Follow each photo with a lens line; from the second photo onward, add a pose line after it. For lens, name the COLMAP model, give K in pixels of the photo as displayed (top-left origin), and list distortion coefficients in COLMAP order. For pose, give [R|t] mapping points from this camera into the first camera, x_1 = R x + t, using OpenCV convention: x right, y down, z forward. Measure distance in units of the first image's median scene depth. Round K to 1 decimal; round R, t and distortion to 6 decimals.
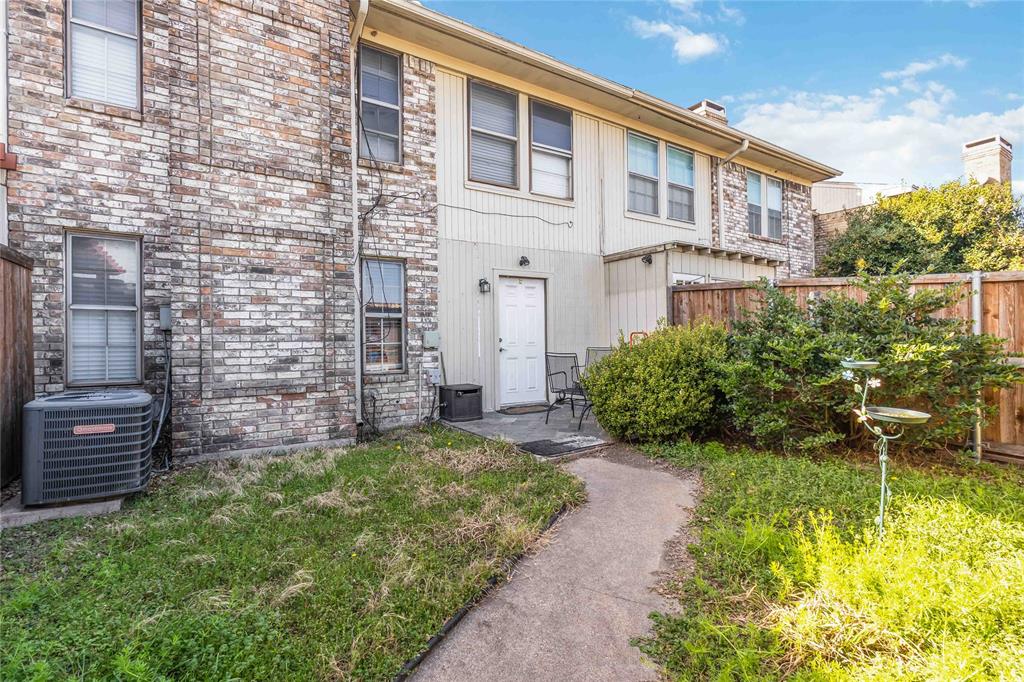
lens RADIAL K [[466.5, 0, 505.1], [0, 466.5, 341.2], [0, 0, 1]] dist [-0.010458, 0.007122]
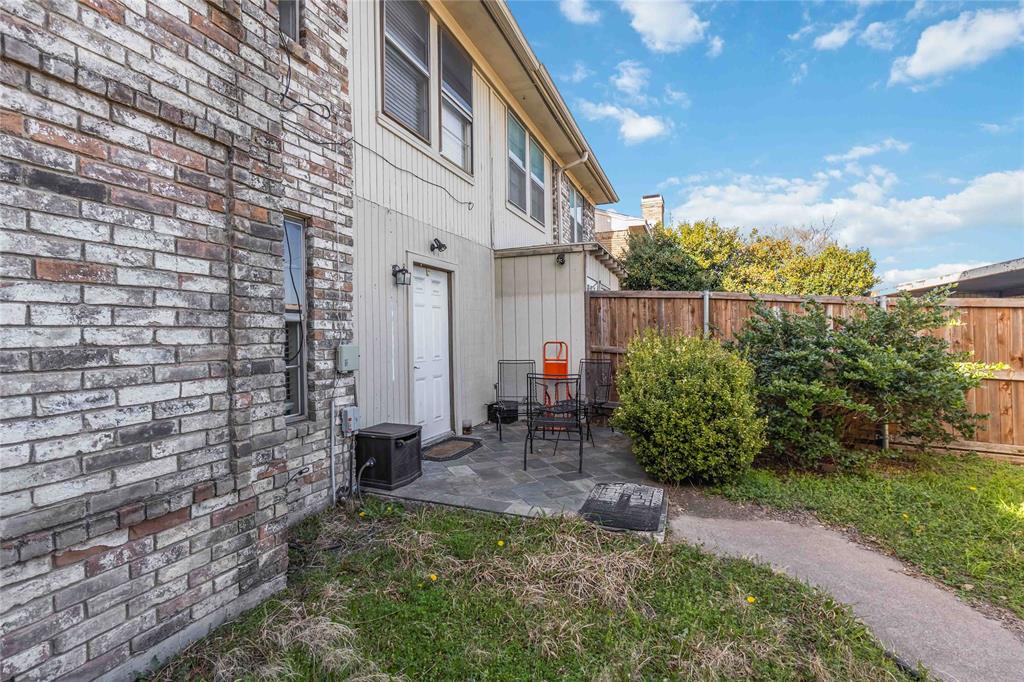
lens RADIAL K [[466.5, 0, 505.1], [0, 466.5, 341.2], [0, 0, 1]] dist [-0.010458, 0.007122]
pose [[0.813303, -0.005186, 0.581817, -0.353789], [0.003581, 0.999986, 0.003907, -0.028197], [-0.581829, -0.001094, 0.813310, 0.405878]]
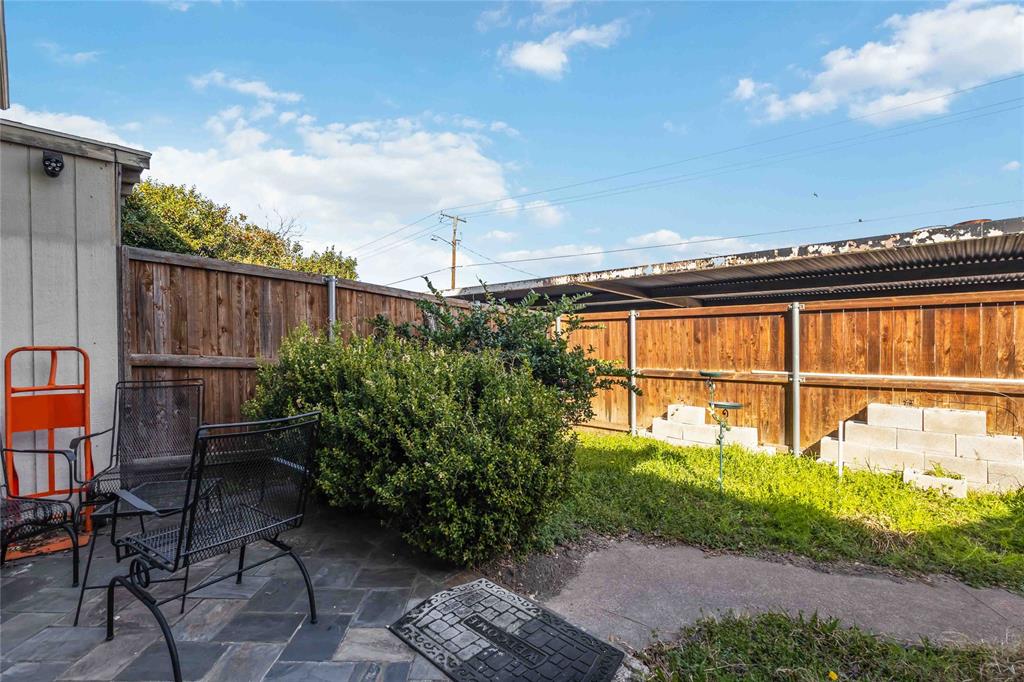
lens RADIAL K [[477.0, 0, 512.0], [0, 477.0, 341.0], [0, 0, 1]] dist [-0.012092, 0.006474]
pose [[-0.233556, 0.007923, 0.972311, -0.212704], [0.010587, 0.999928, -0.005605, -0.021322], [-0.972286, 0.008985, -0.233623, 0.849938]]
